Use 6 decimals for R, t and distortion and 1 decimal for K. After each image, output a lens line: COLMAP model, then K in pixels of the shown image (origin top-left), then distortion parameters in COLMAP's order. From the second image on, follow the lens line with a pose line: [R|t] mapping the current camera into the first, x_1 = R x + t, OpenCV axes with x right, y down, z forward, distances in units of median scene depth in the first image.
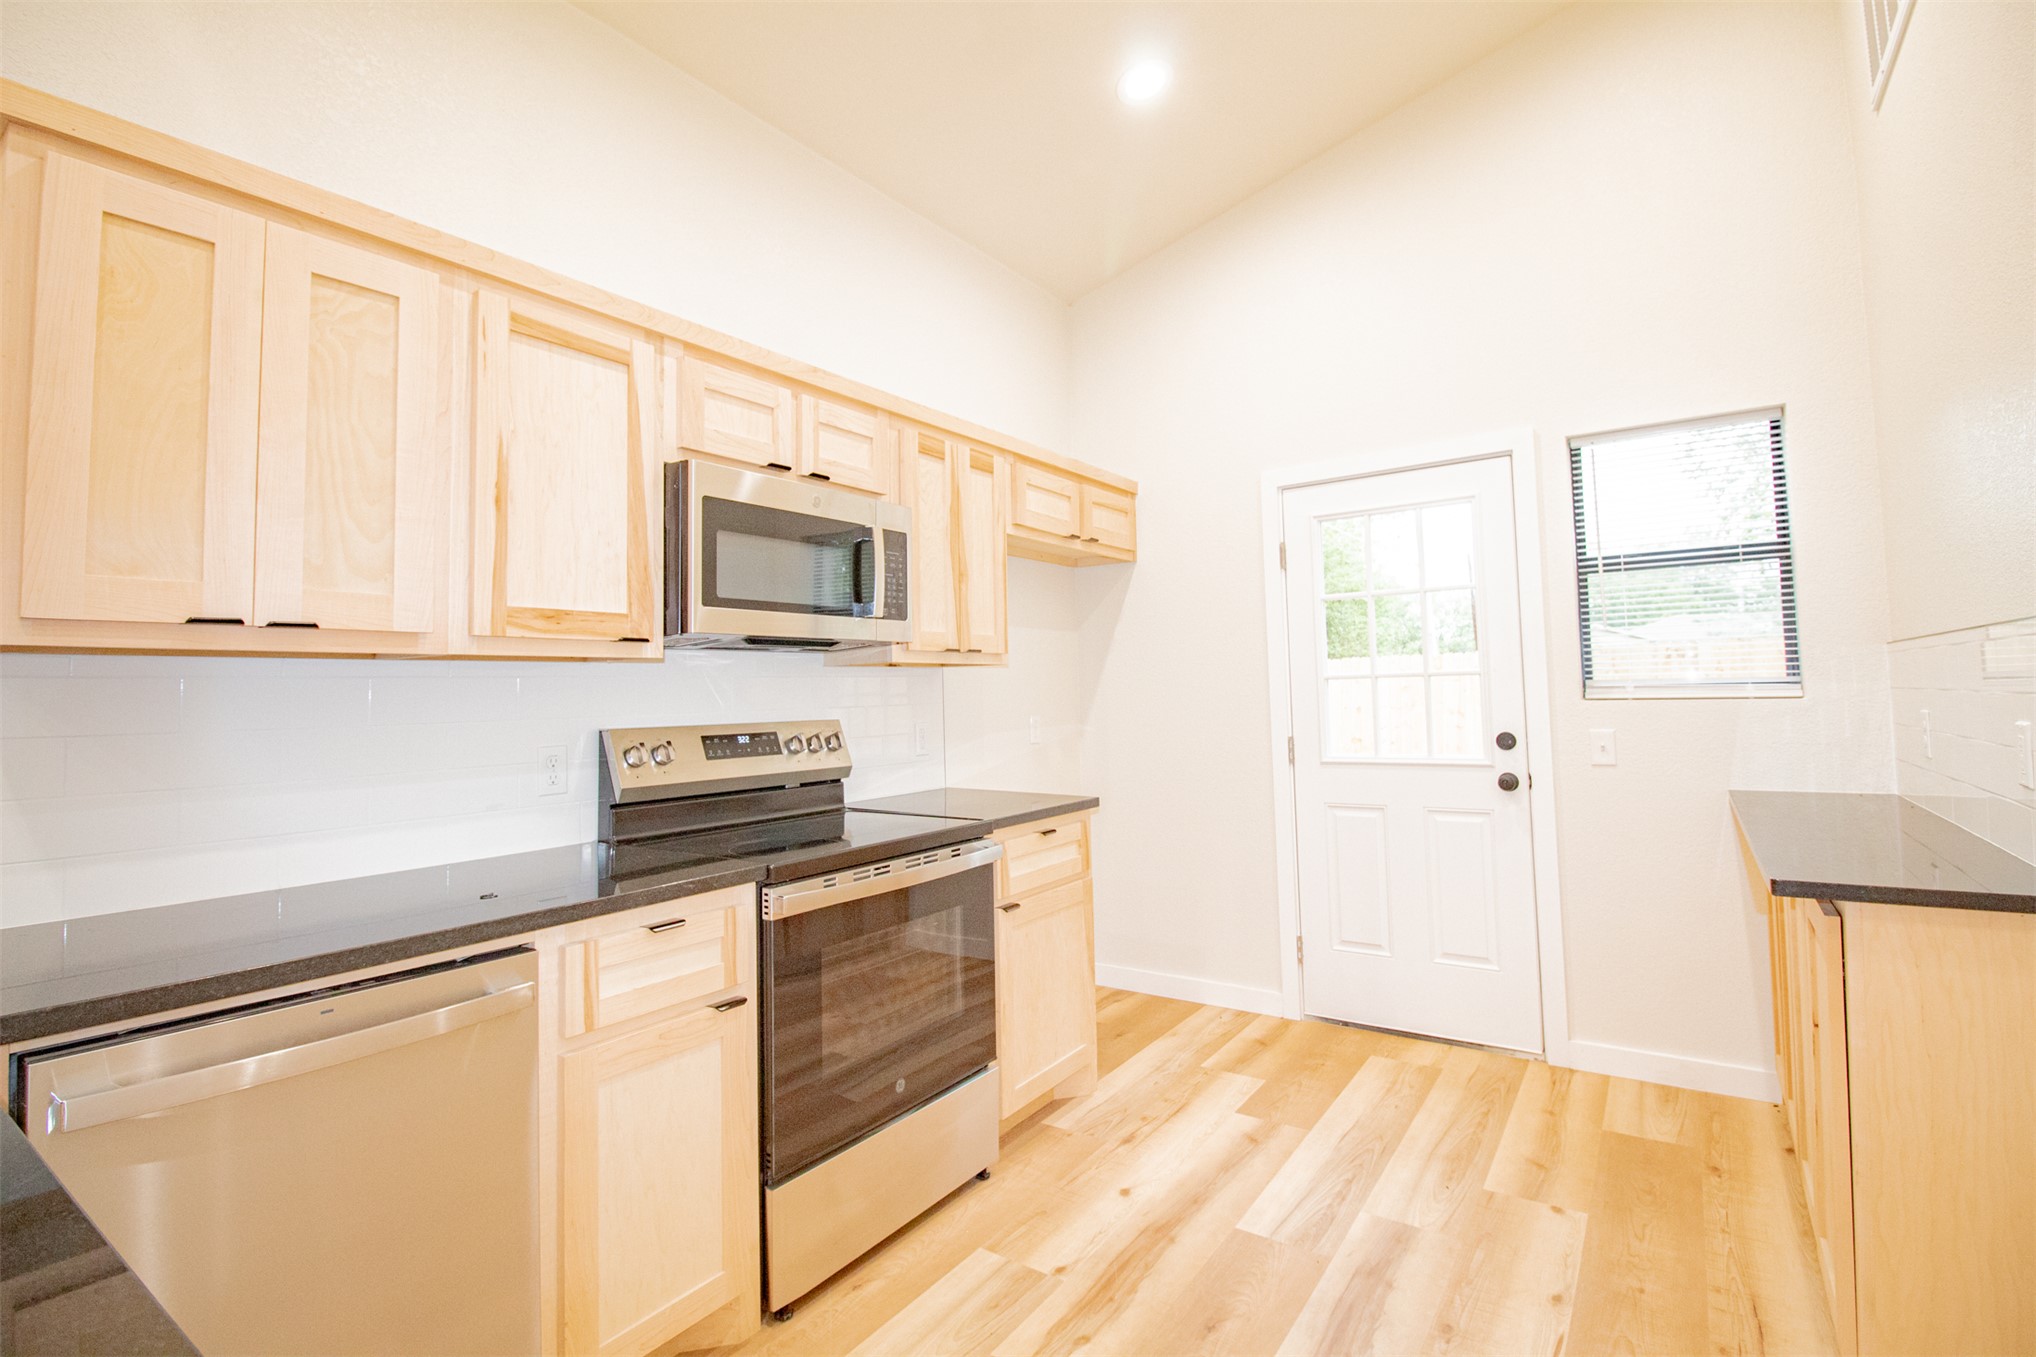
lens RADIAL K [[945.2, 0, 1031.4], [0, 945.2, 641.7], [0, 0, 1]] dist [0.001549, -0.012918]
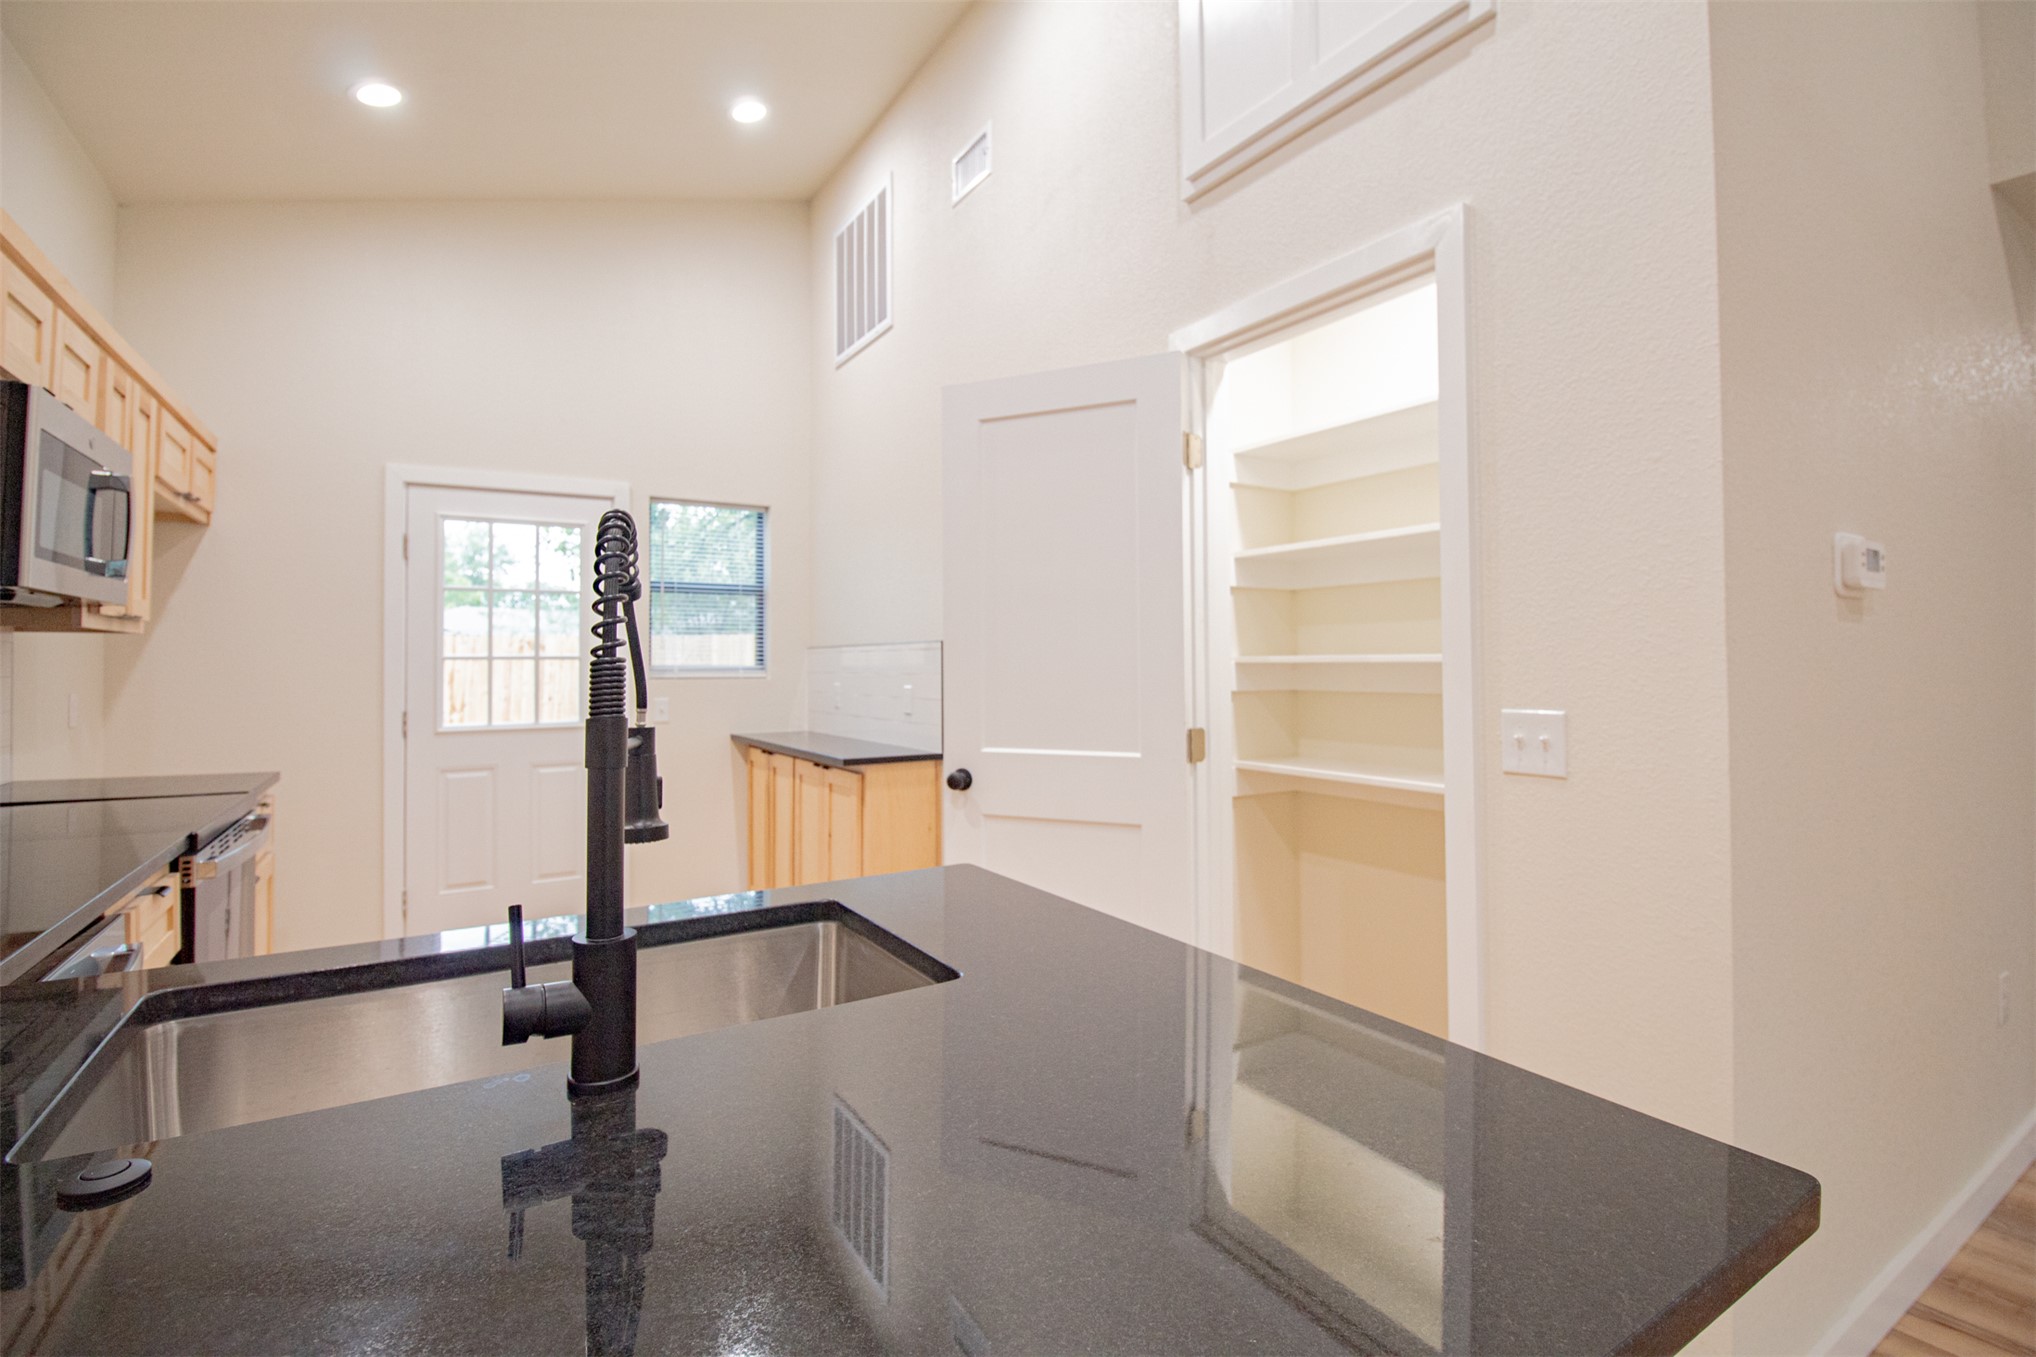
lens RADIAL K [[945.2, 0, 1048.4], [0, 945.2, 648.1], [0, 0, 1]] dist [0.001549, -0.012918]
pose [[0.381209, 0.038592, 0.923683, -0.590112], [-0.056948, 0.998211, -0.018203, 0.006154], [-0.922733, -0.045662, 0.382725, -0.138758]]
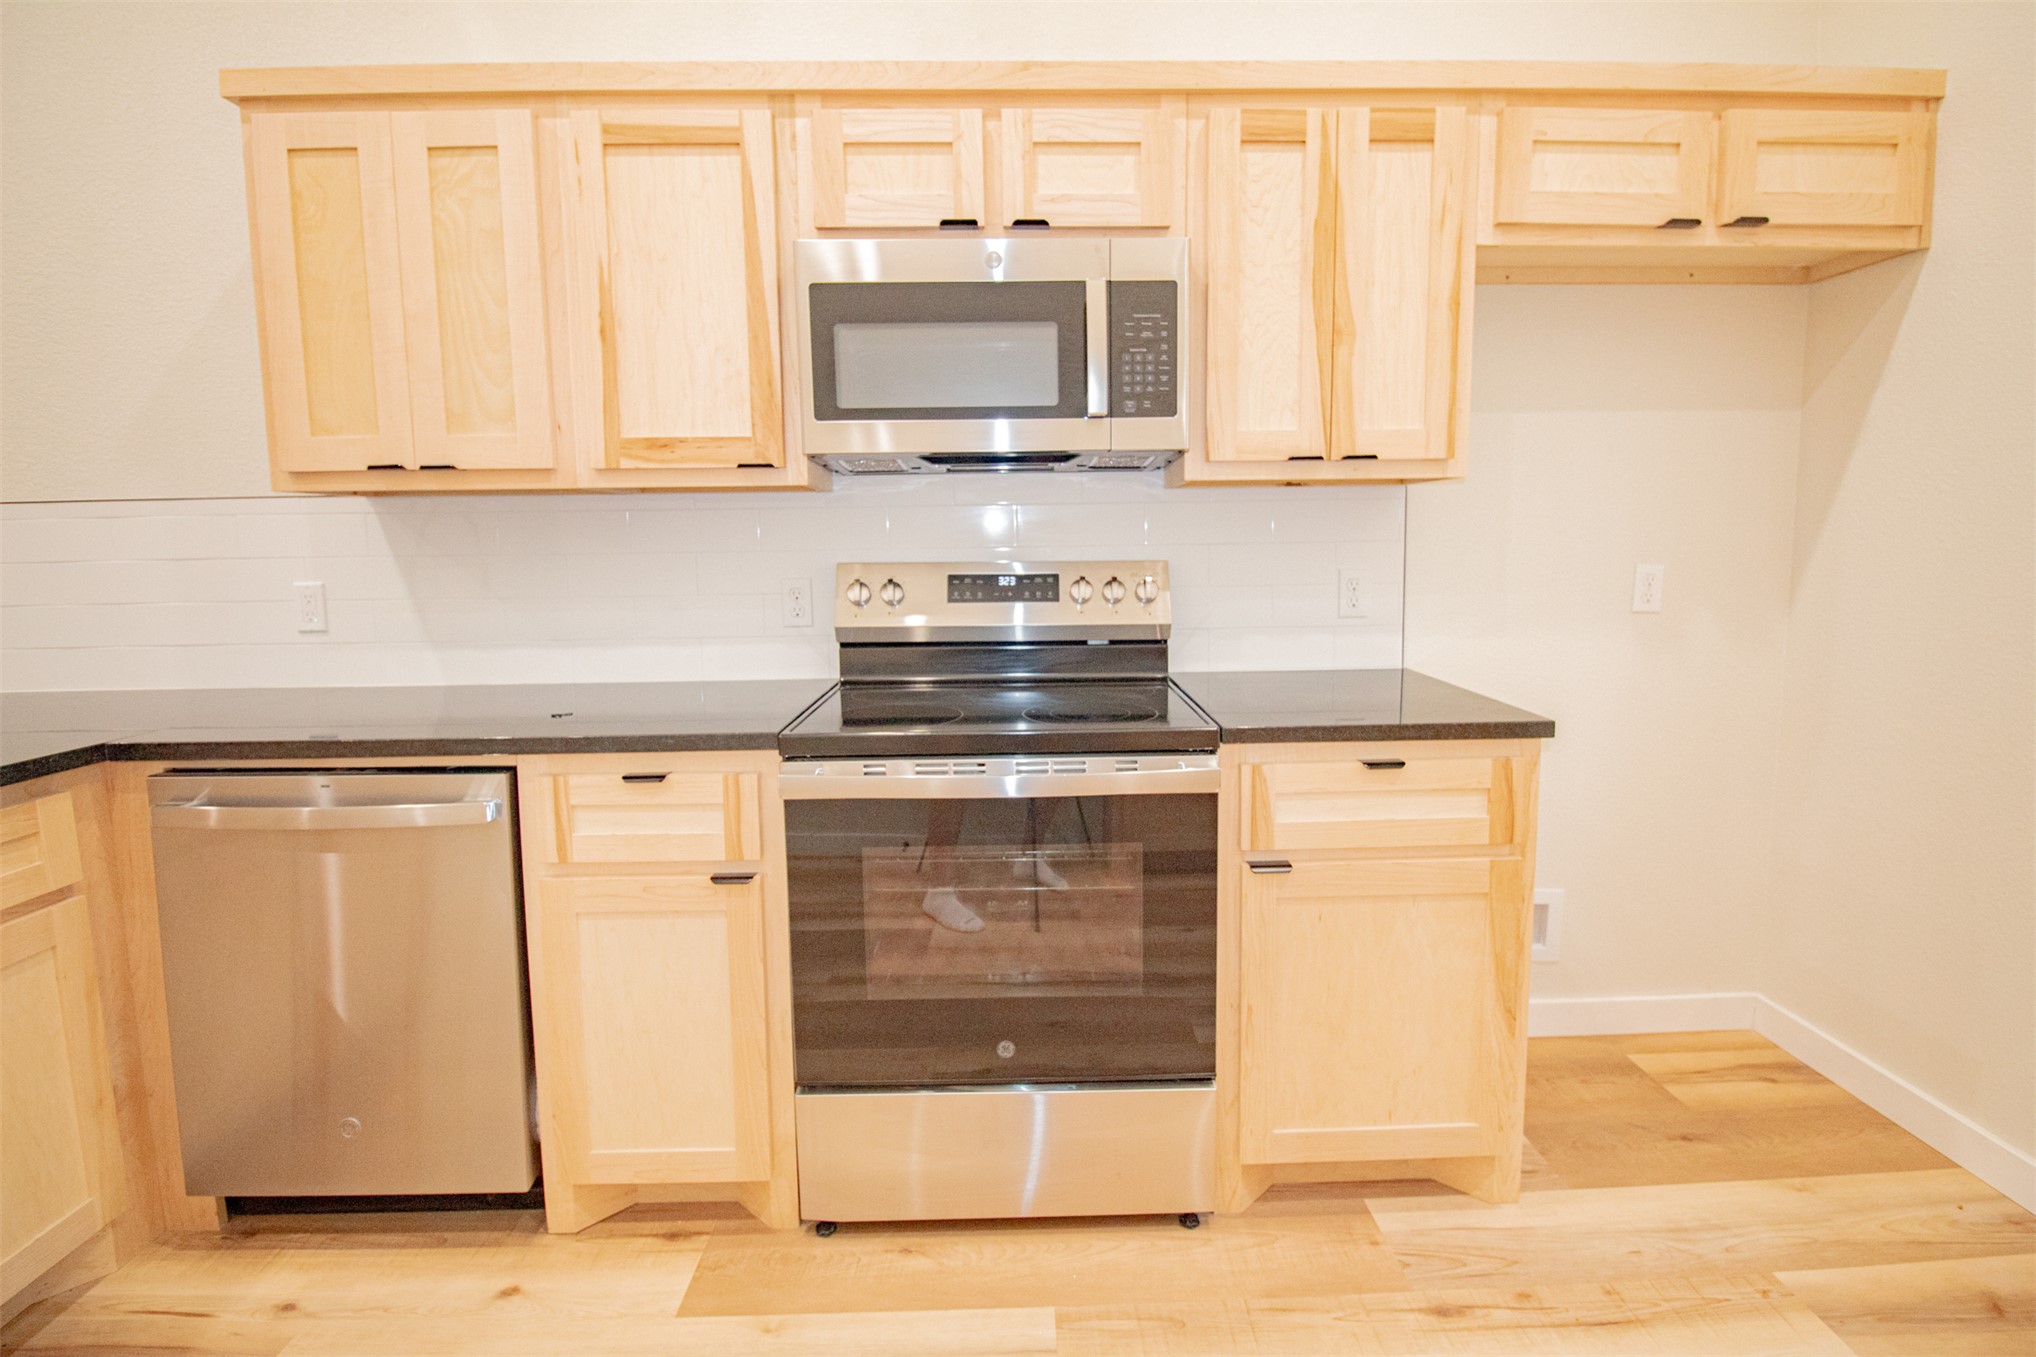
lens RADIAL K [[945.2, 0, 1026.5], [0, 945.2, 643.2], [0, 0, 1]] dist [0.001549, -0.012918]
pose [[0.584366, 0.103940, -0.804806, 0.350735], [0.042523, 0.986479, 0.158278, 0.024616], [0.810376, -0.126715, 0.572044, 0.491508]]
